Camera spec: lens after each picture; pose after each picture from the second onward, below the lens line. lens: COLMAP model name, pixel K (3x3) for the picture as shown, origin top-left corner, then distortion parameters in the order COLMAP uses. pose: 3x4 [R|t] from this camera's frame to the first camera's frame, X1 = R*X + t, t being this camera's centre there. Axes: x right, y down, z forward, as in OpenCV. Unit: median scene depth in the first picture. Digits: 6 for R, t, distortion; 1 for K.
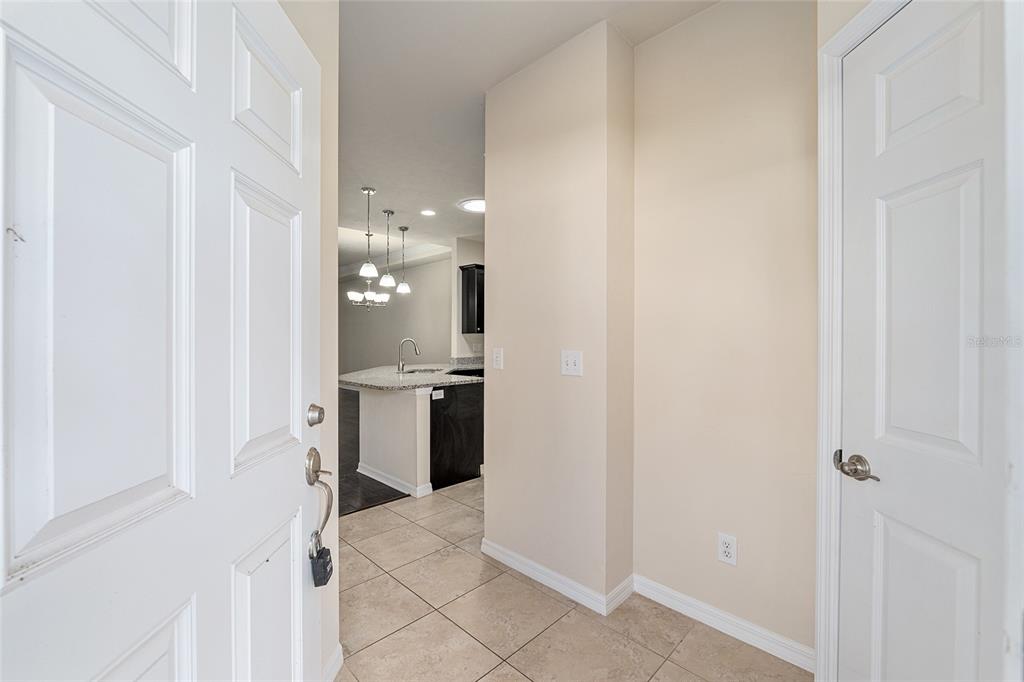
lens RADIAL K [[423.9, 0, 506.2], [0, 423.9, 338.9], [0, 0, 1]] dist [-0.010684, -0.000008]
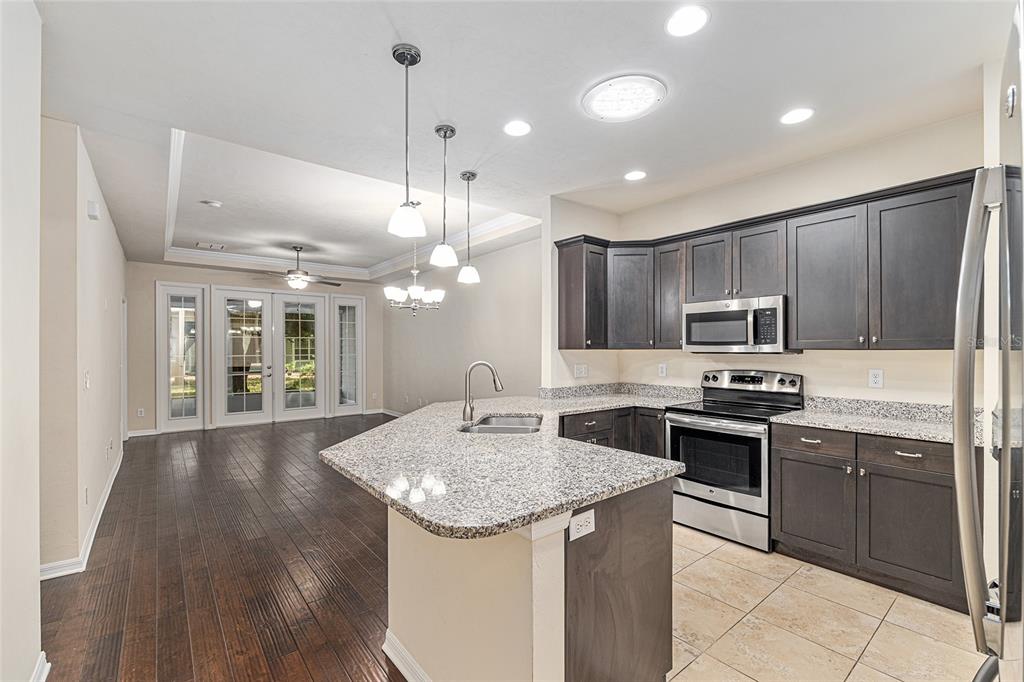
lens RADIAL K [[440.9, 0, 513.1], [0, 440.9, 349.4], [0, 0, 1]] dist [-0.007632, 0.000045]
pose [[0.994345, -0.000300, -0.106195, -0.105648], [0.000402, 0.999999, 0.000939, -0.013254], [0.106195, -0.000976, 0.994345, 0.357448]]
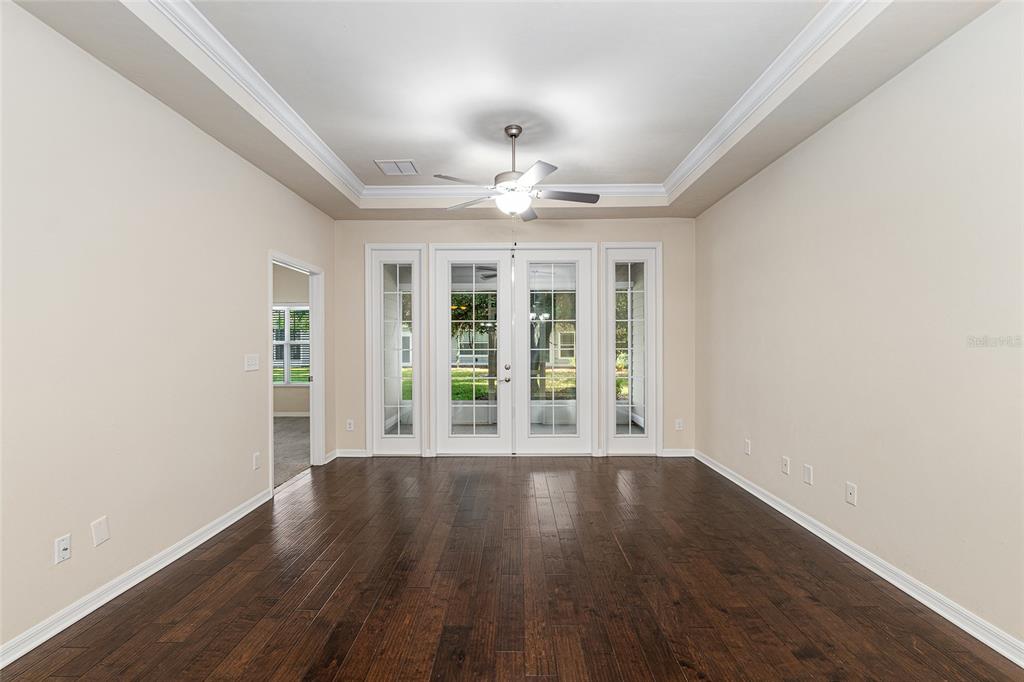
lens RADIAL K [[440.9, 0, 512.5], [0, 440.9, 342.9], [0, 0, 1]] dist [-0.007632, 0.000045]
pose [[0.706622, -0.002924, -0.707585, -0.401625], [0.003568, 0.999993, -0.000569, -0.003292], [0.707582, -0.002122, 0.706628, 1.070910]]
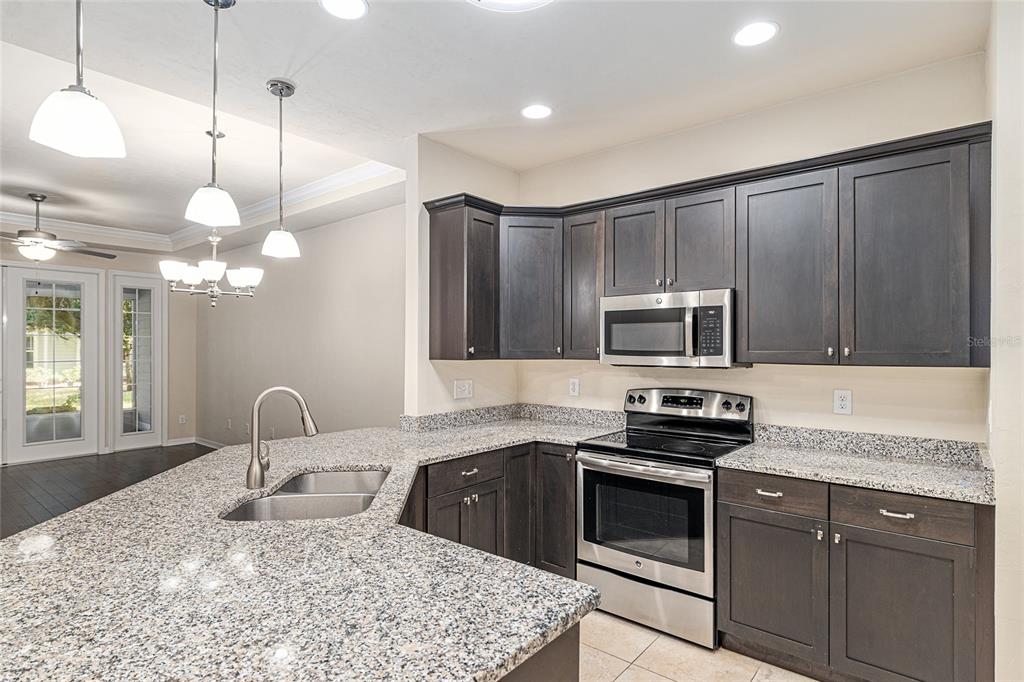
lens RADIAL K [[538.7, 0, 512.4], [0, 538.7, 348.5], [0, 0, 1]] dist [0.002888, -0.000141]
pose [[0.995376, 0.002569, 0.096026, -0.075748], [-0.002700, 0.999996, 0.001232, -0.025076], [-0.096022, -0.001486, 0.995378, 0.462274]]
